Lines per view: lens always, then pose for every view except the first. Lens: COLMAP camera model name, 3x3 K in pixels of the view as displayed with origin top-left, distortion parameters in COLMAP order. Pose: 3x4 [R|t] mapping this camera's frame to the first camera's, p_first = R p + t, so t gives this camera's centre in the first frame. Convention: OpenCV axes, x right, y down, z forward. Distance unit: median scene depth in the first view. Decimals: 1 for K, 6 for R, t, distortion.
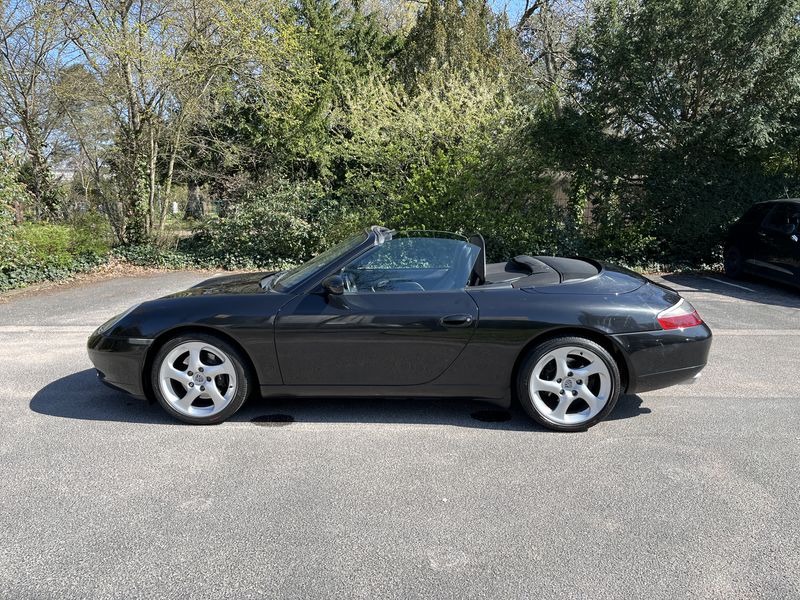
lens RADIAL K [[620.7, 0, 400.0], [0, 620.7, 300.0], [0, 0, 1]] dist [0.056727, -0.086479]
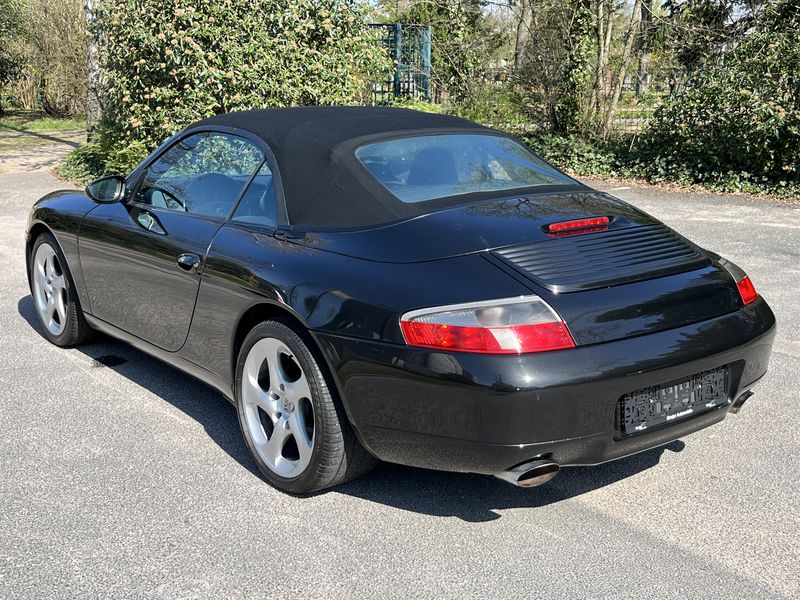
lens RADIAL K [[1014.6, 0, 398.5], [0, 1014.6, 288.8], [0, 0, 1]] dist [0.049054, -0.020211]
pose [[0.633085, 0.166041, -0.756065, 0.344626], [-0.121968, 0.985920, 0.114391, -0.029684], [0.764413, 0.019796, 0.644423, 0.165263]]
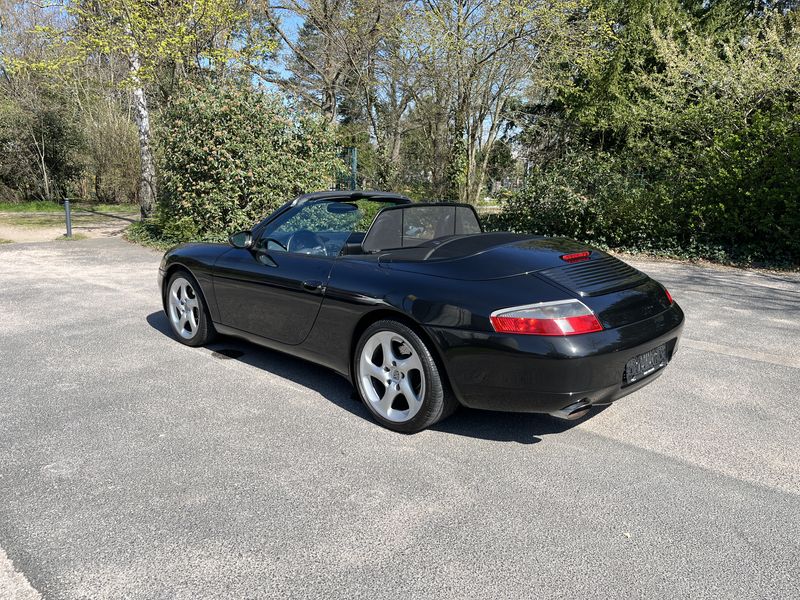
lens RADIAL K [[620.7, 0, 400.0], [0, 620.7, 300.0], [0, 0, 1]] dist [0.056727, -0.086479]
pose [[0.739117, 0.137860, -0.659318, 0.283038], [-0.115904, 0.990261, 0.077126, -0.012482], [0.663530, 0.019413, 0.747898, 0.121310]]
